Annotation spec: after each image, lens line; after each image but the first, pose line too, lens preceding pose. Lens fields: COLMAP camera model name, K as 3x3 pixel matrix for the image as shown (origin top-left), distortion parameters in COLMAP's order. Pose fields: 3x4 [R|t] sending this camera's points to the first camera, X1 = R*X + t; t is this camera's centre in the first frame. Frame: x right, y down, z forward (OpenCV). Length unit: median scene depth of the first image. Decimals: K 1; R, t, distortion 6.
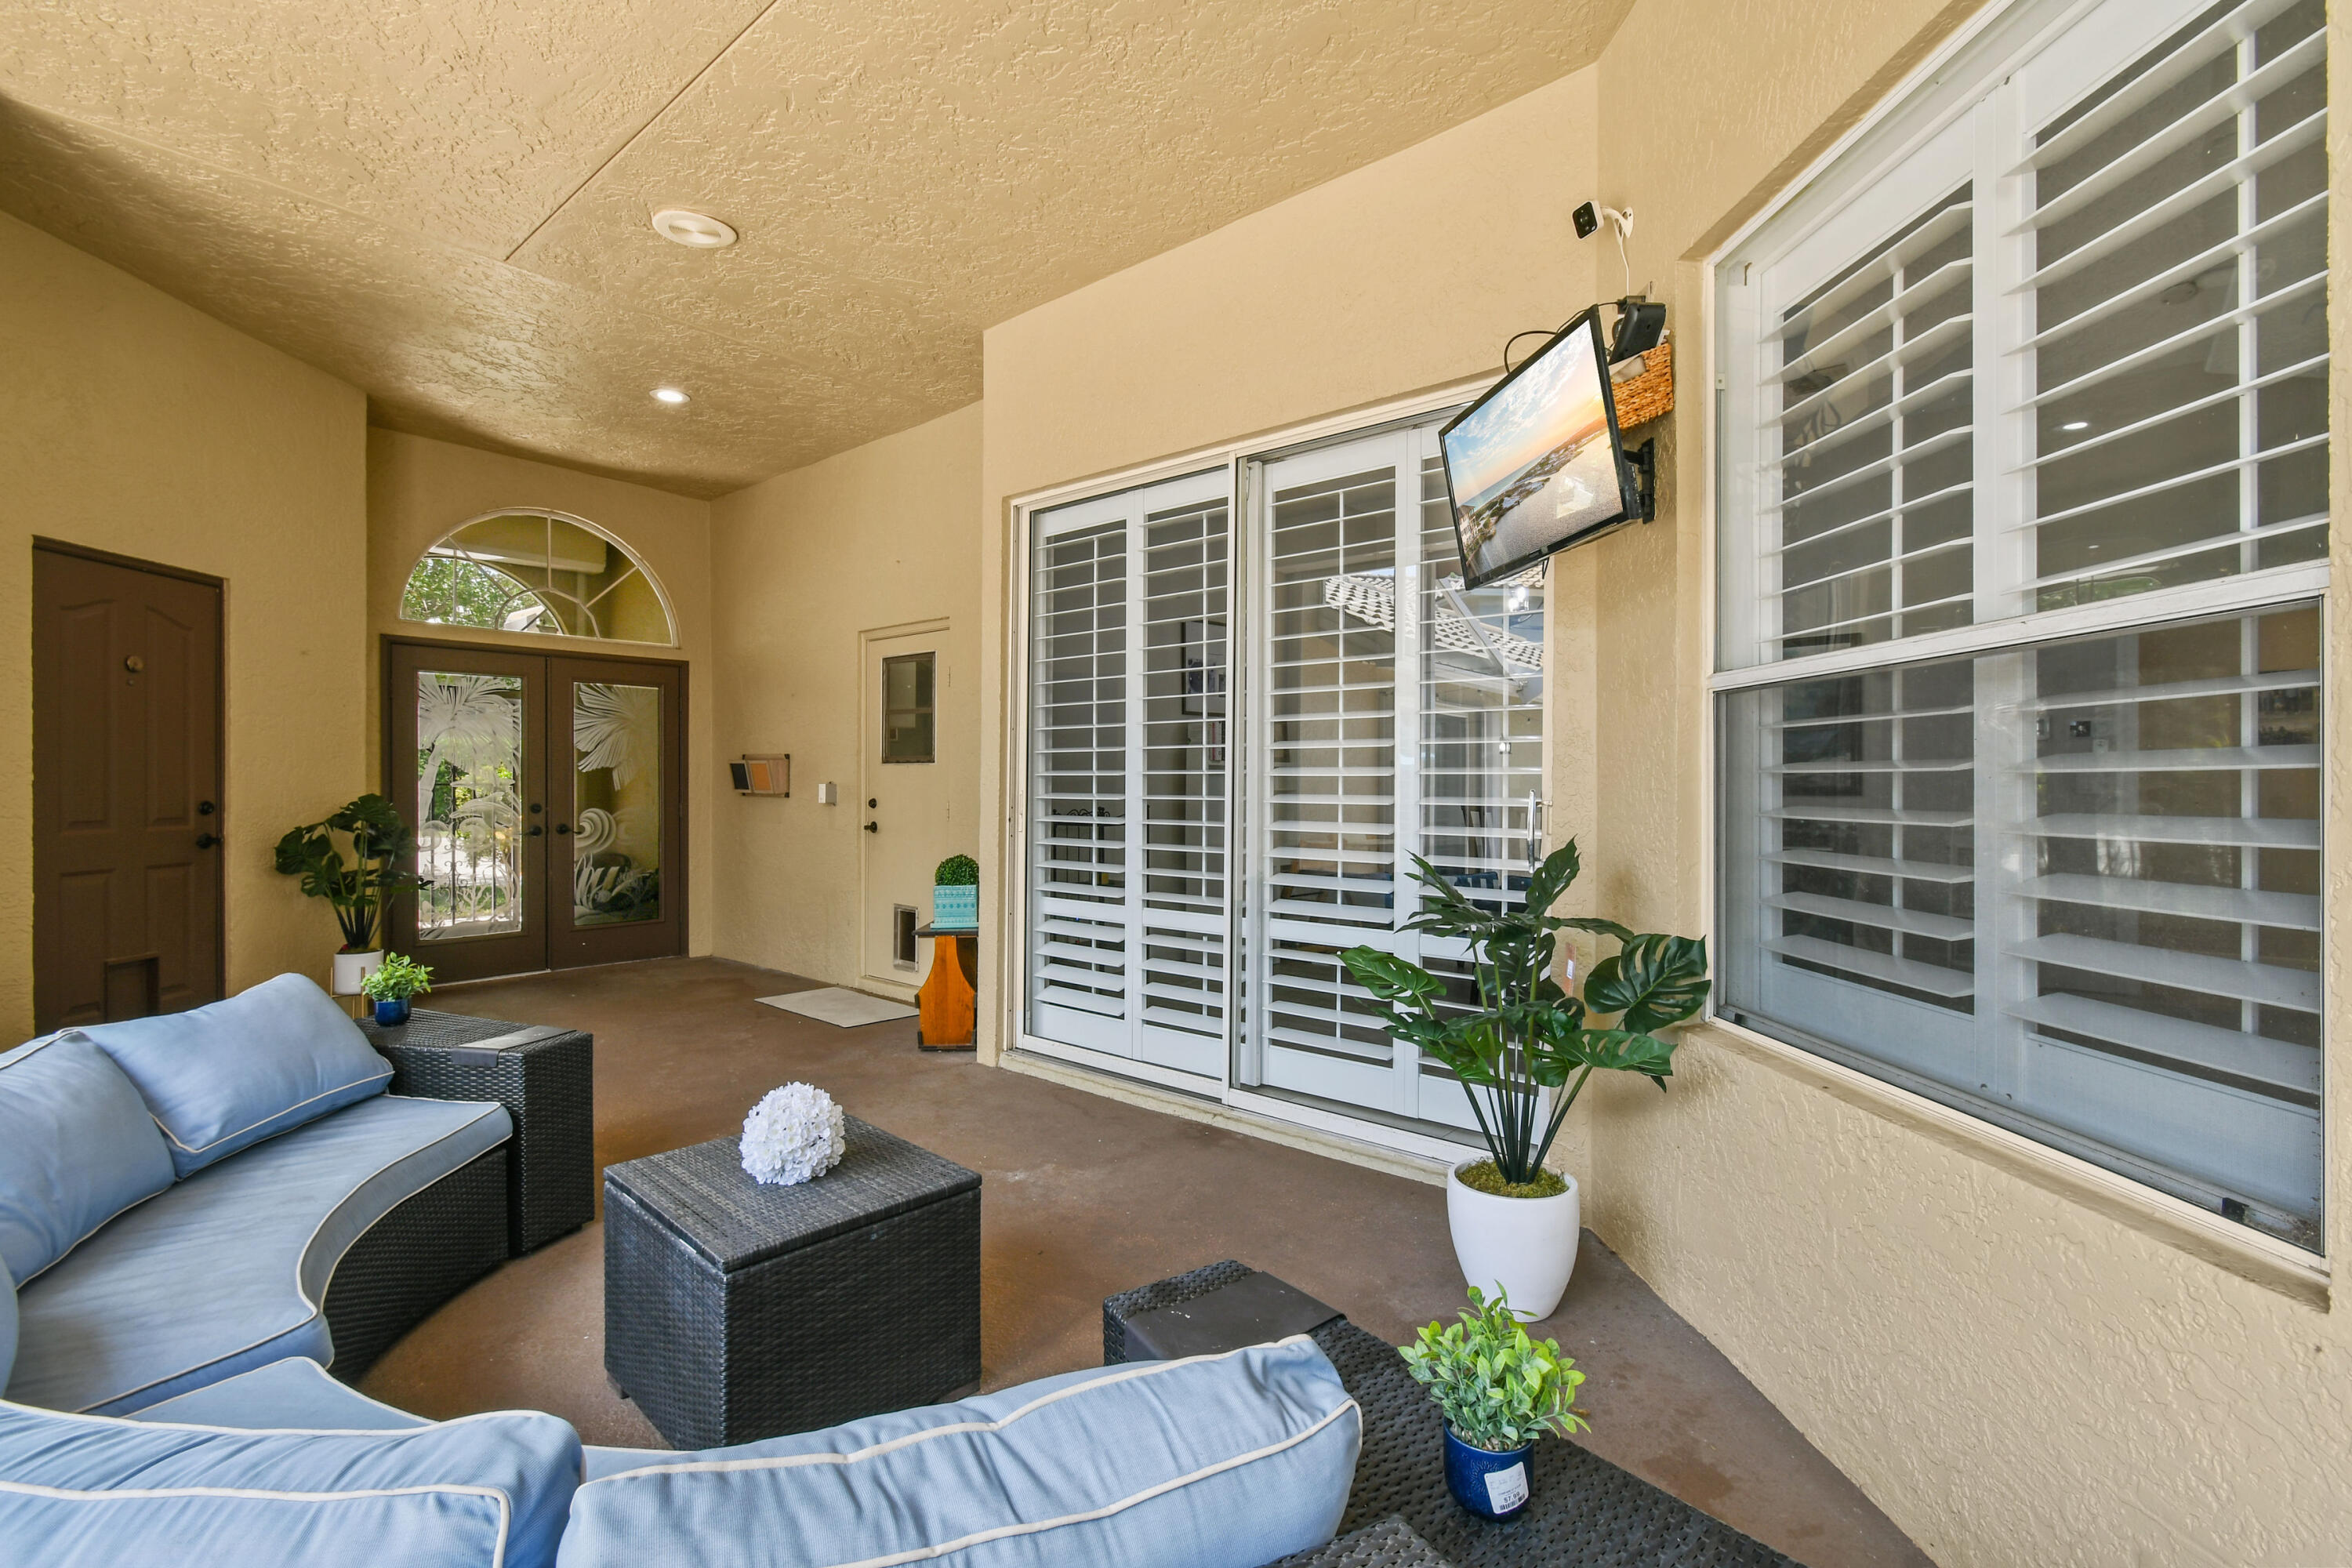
lens RADIAL K [[1044.7, 0, 1183.1], [0, 1044.7, 756.9], [0, 0, 1]] dist [0.002398, -0.001142]
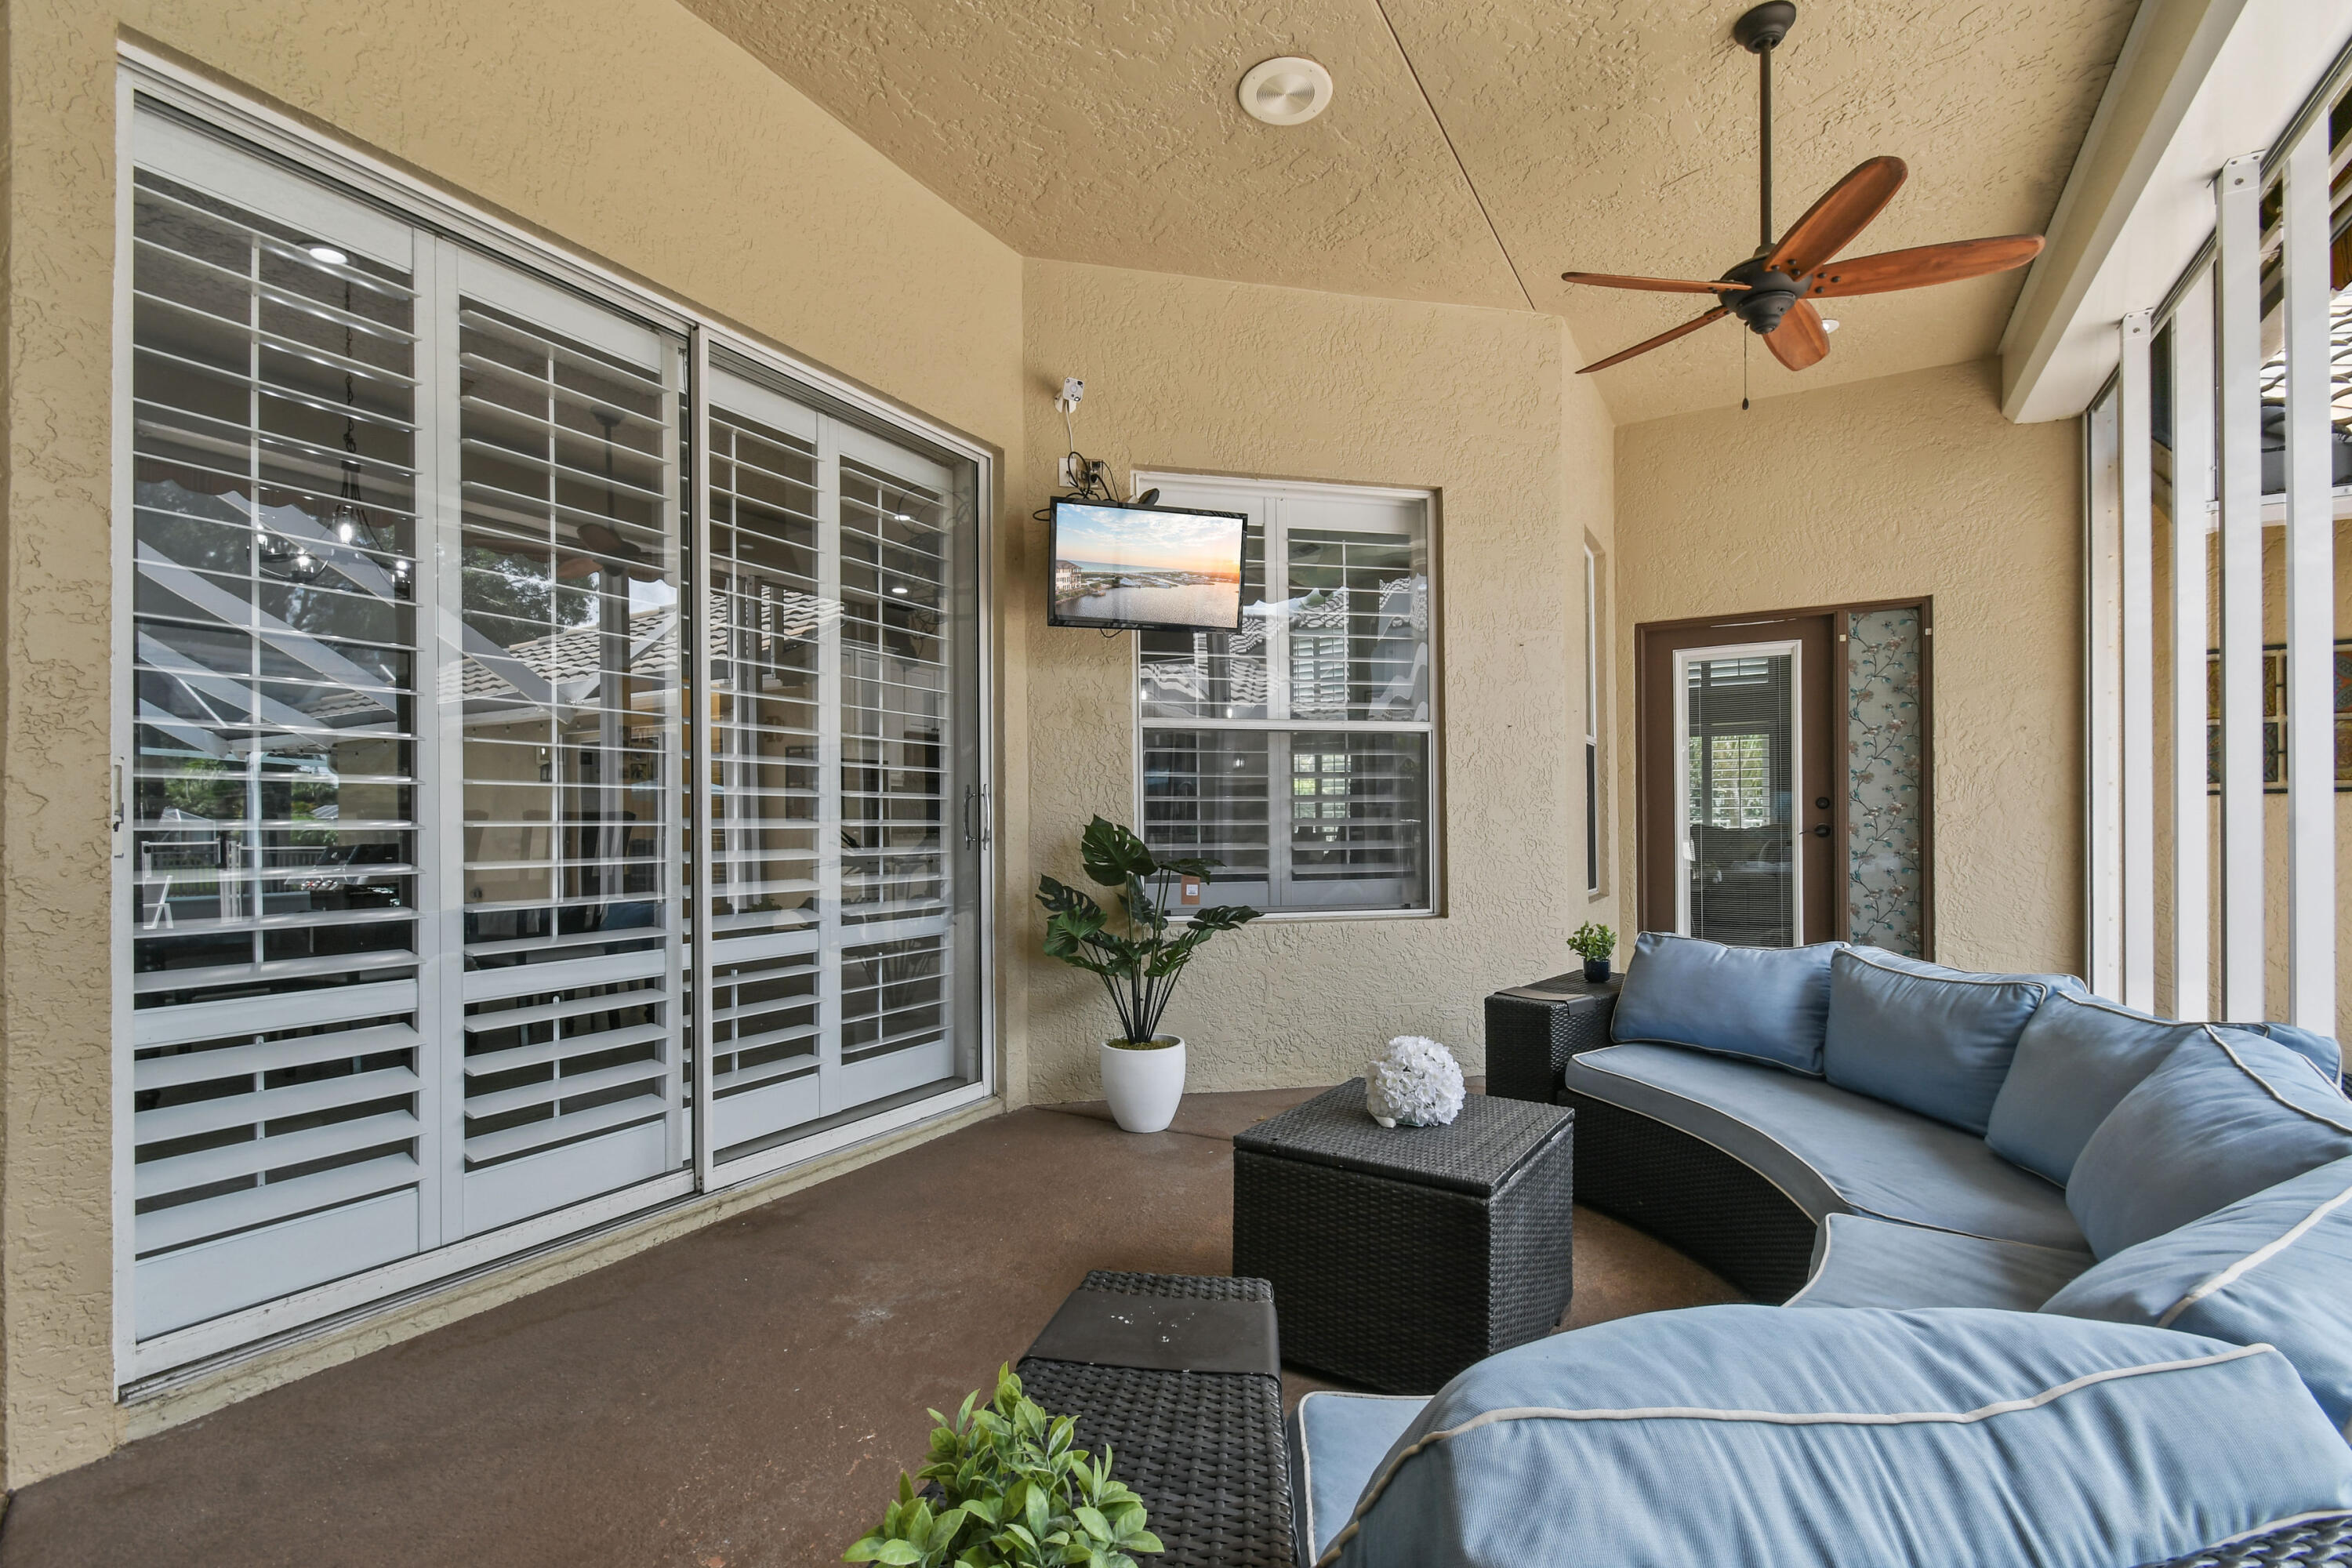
lens RADIAL K [[1047.8, 0, 1166.4], [0, 1047.8, 815.0], [0, 0, 1]] dist [0.010958, -0.000180]
pose [[-0.177130, 0.017421, 0.984033, -0.711841], [-0.012789, 0.999718, -0.020001, 0.066648], [-0.984104, -0.016128, -0.176858, 0.754078]]
